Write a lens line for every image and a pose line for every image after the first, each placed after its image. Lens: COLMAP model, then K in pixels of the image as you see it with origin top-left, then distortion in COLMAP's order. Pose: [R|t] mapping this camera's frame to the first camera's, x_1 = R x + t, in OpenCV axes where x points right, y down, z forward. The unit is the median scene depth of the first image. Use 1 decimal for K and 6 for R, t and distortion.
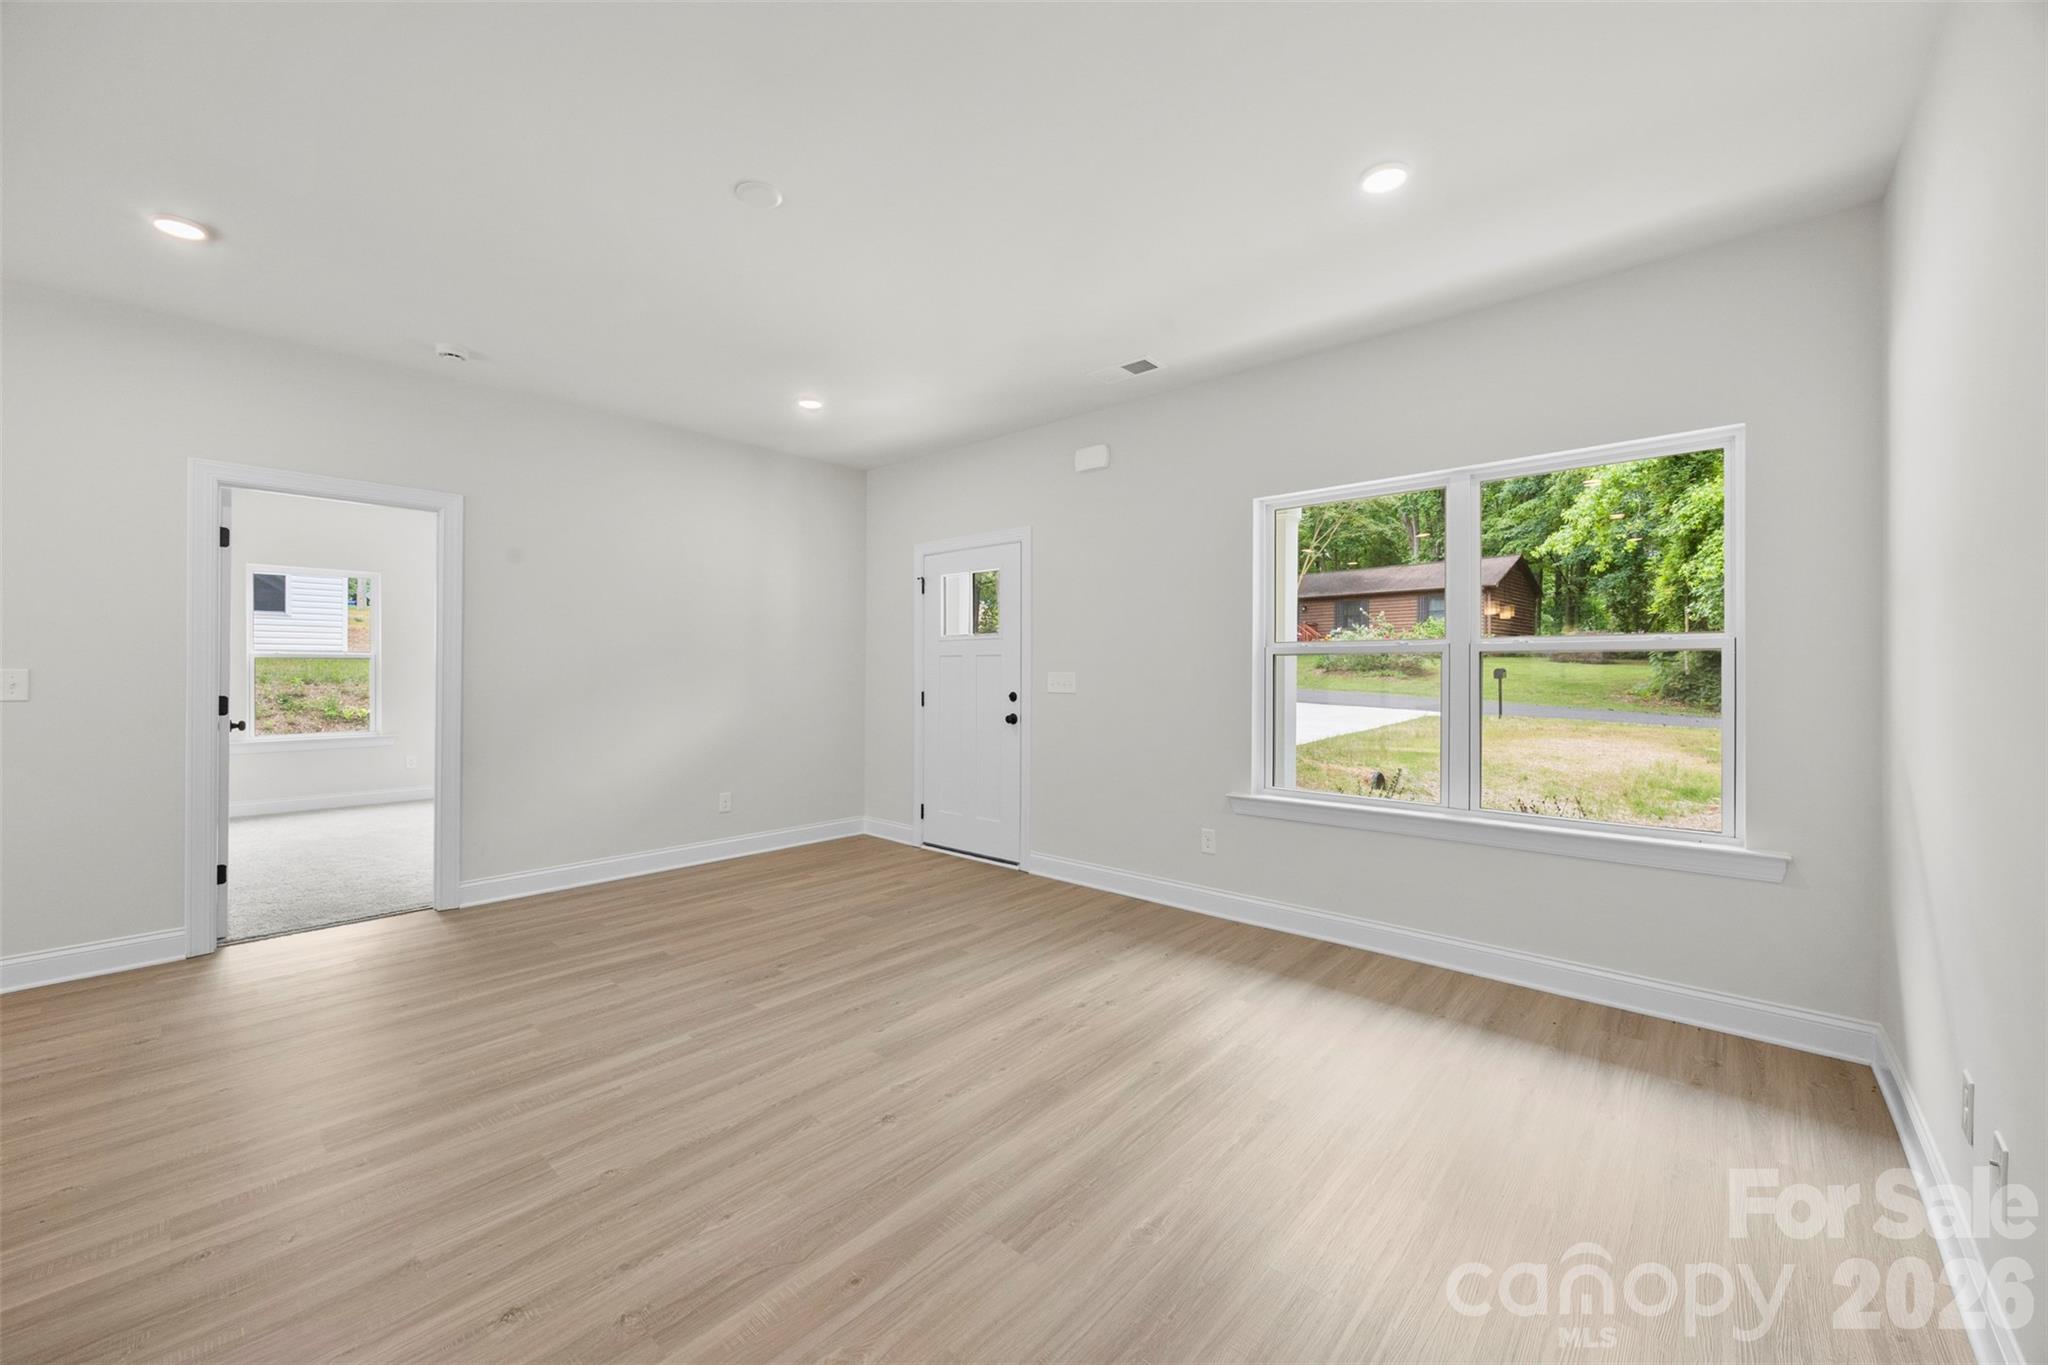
lens RADIAL K [[787.5, 0, 1010.3], [0, 787.5, 675.0], [0, 0, 1]] dist [-0.003319, -0.000164]
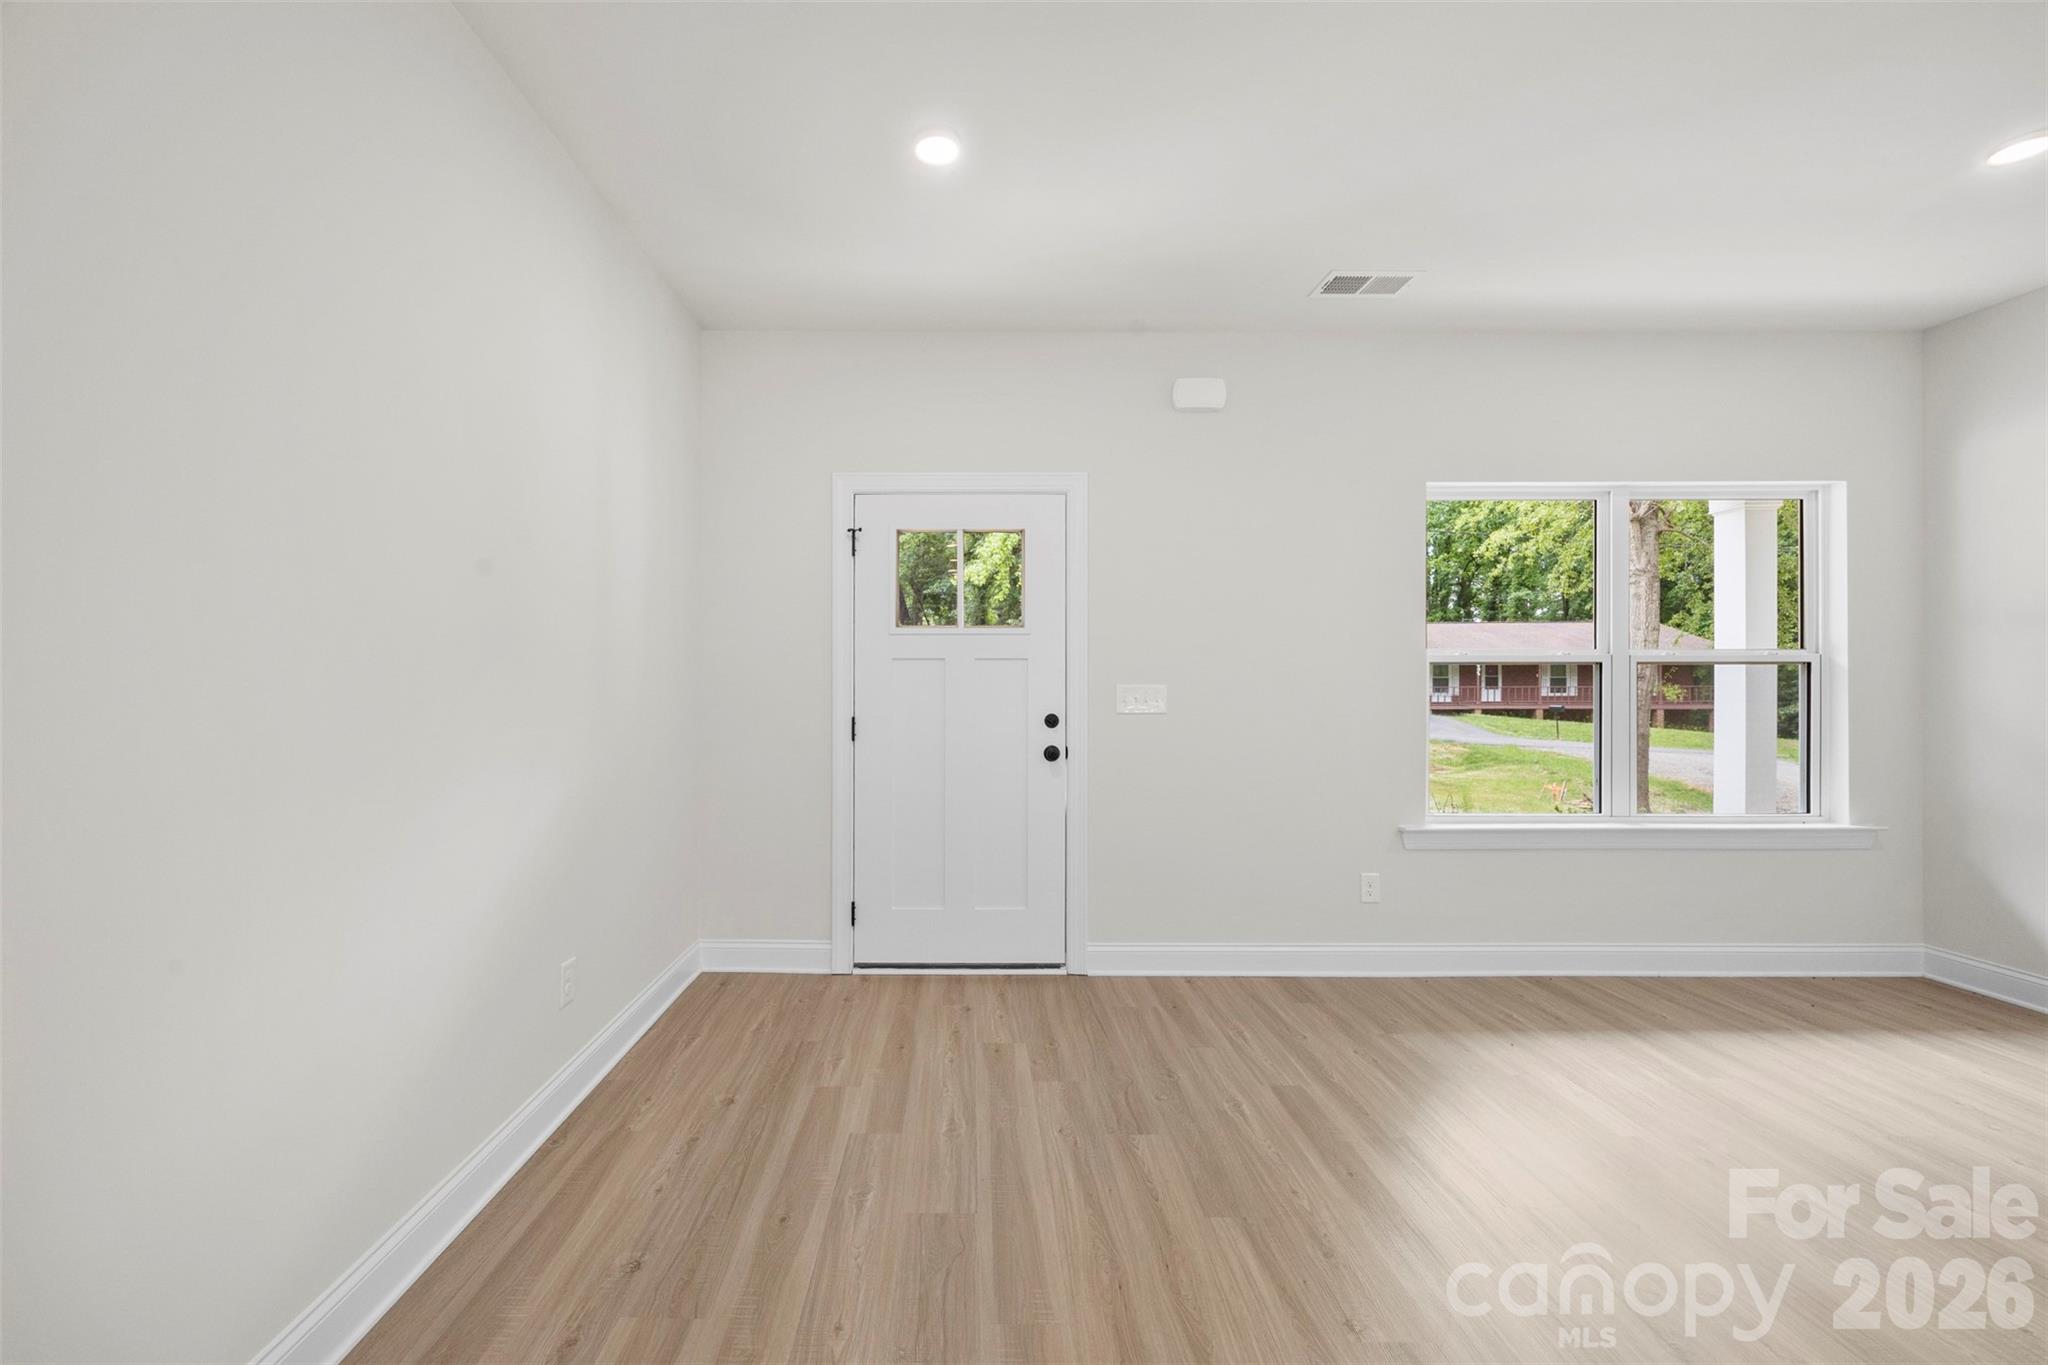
lens RADIAL K [[788.4, 0, 950.2], [0, 788.4, 692.5], [0, 0, 1]] dist [-0.003064, -0.000318]
pose [[0.750937, -0.004452, 0.660359, -0.722632], [0.006786, 0.999976, -0.000976, 0.004898], [-0.660339, 0.005214, 0.750949, 0.775782]]
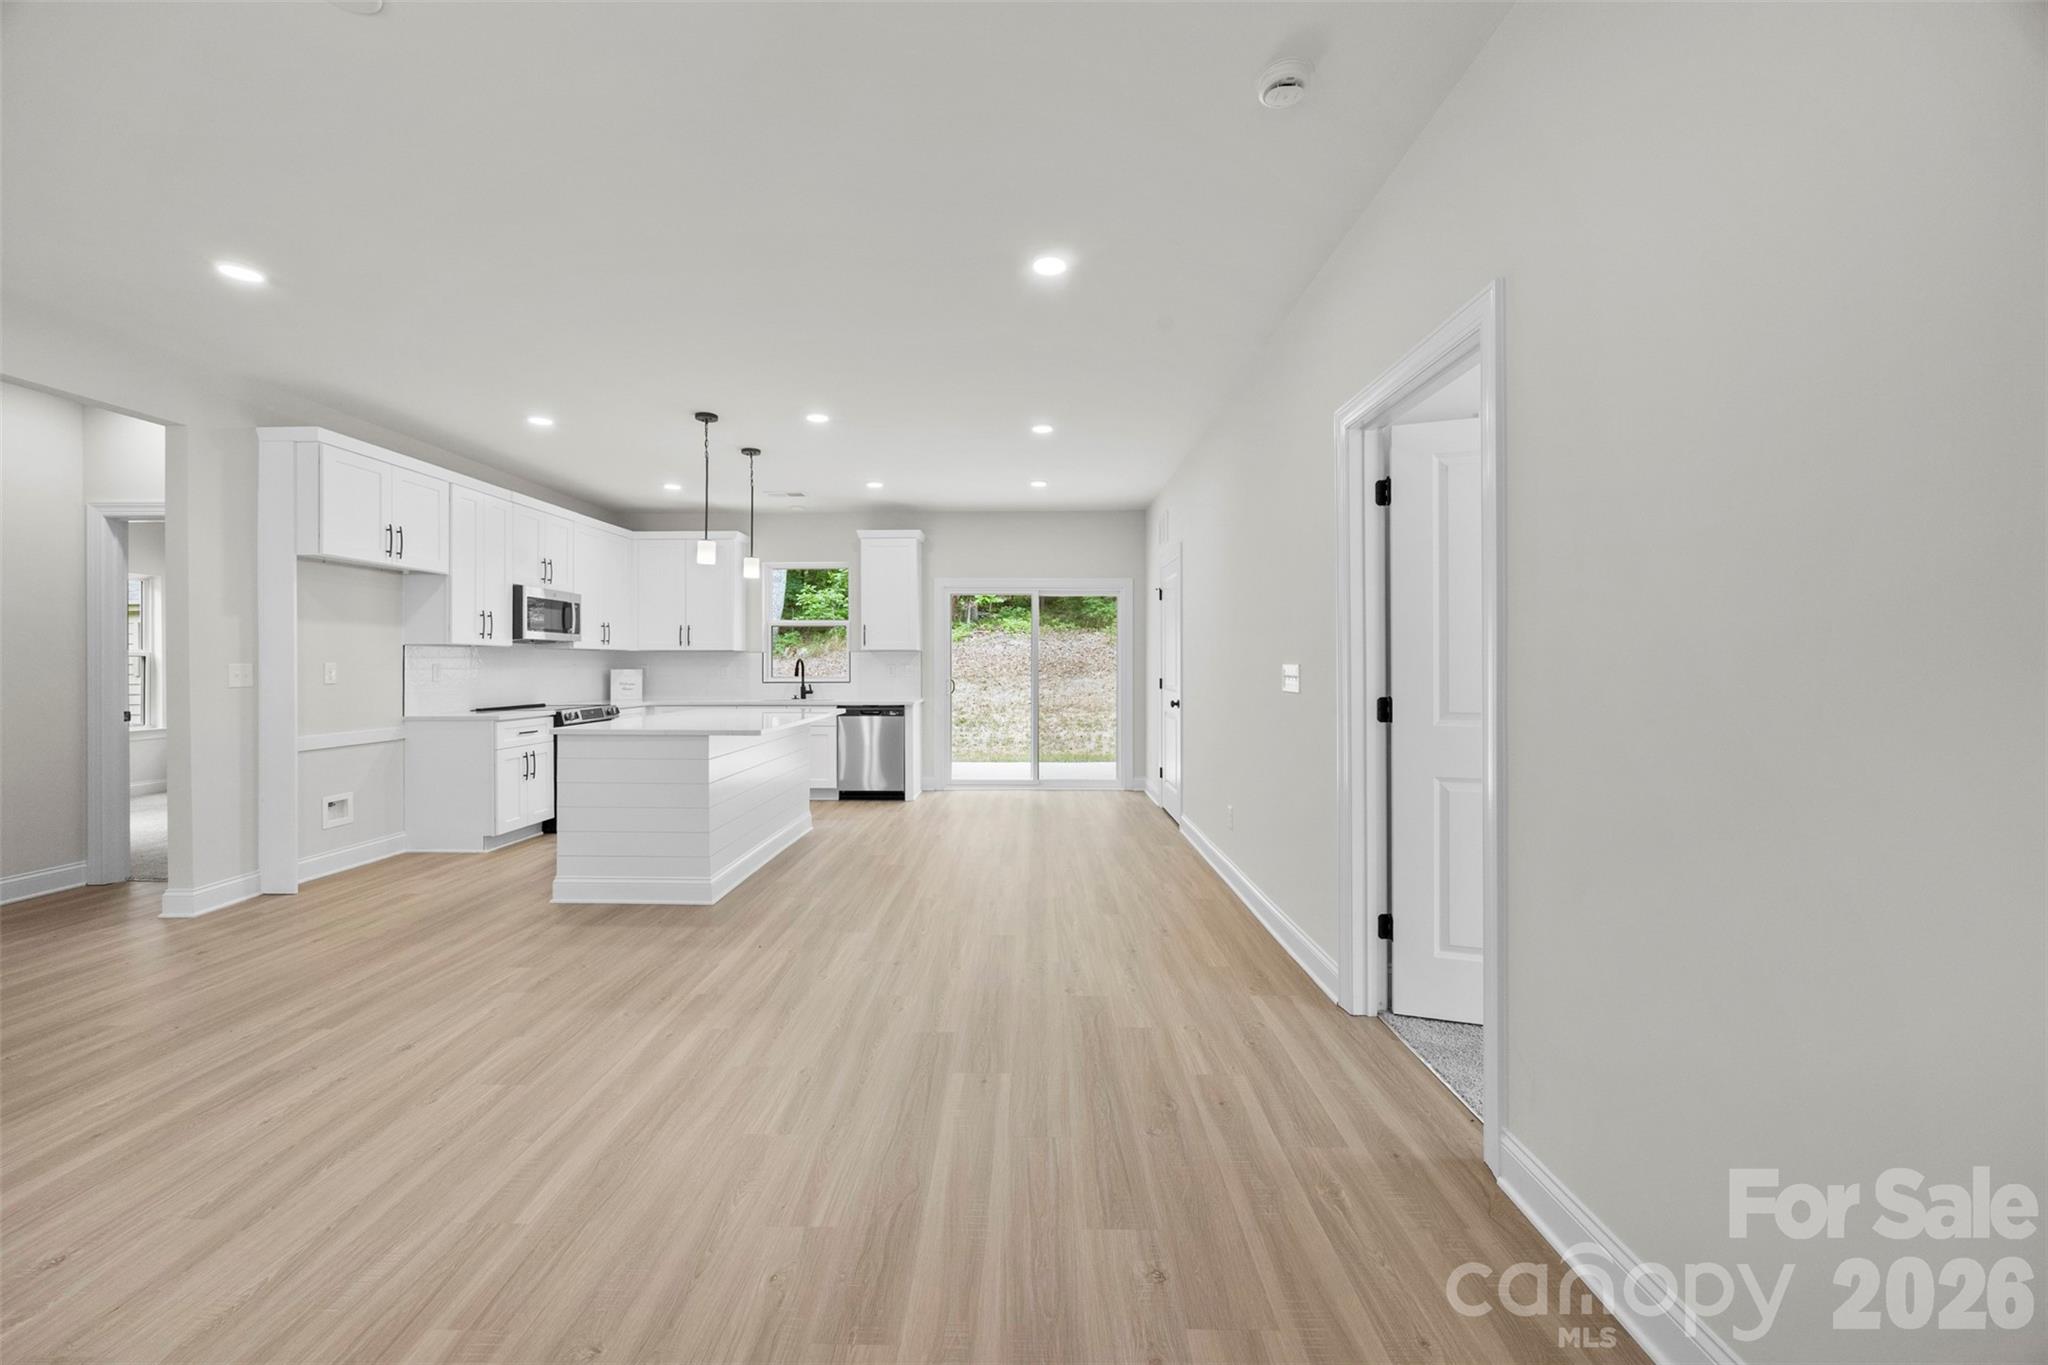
lens RADIAL K [[787.5, 0, 1010.3], [0, 787.5, 675.0], [0, 0, 1]] dist [-0.003319, -0.000164]
pose [[-0.752407, 0.003420, -0.658690, -0.219106], [-0.004740, 0.999933, 0.010606, -0.002290], [0.658682, 0.011102, -0.752340, 1.341017]]
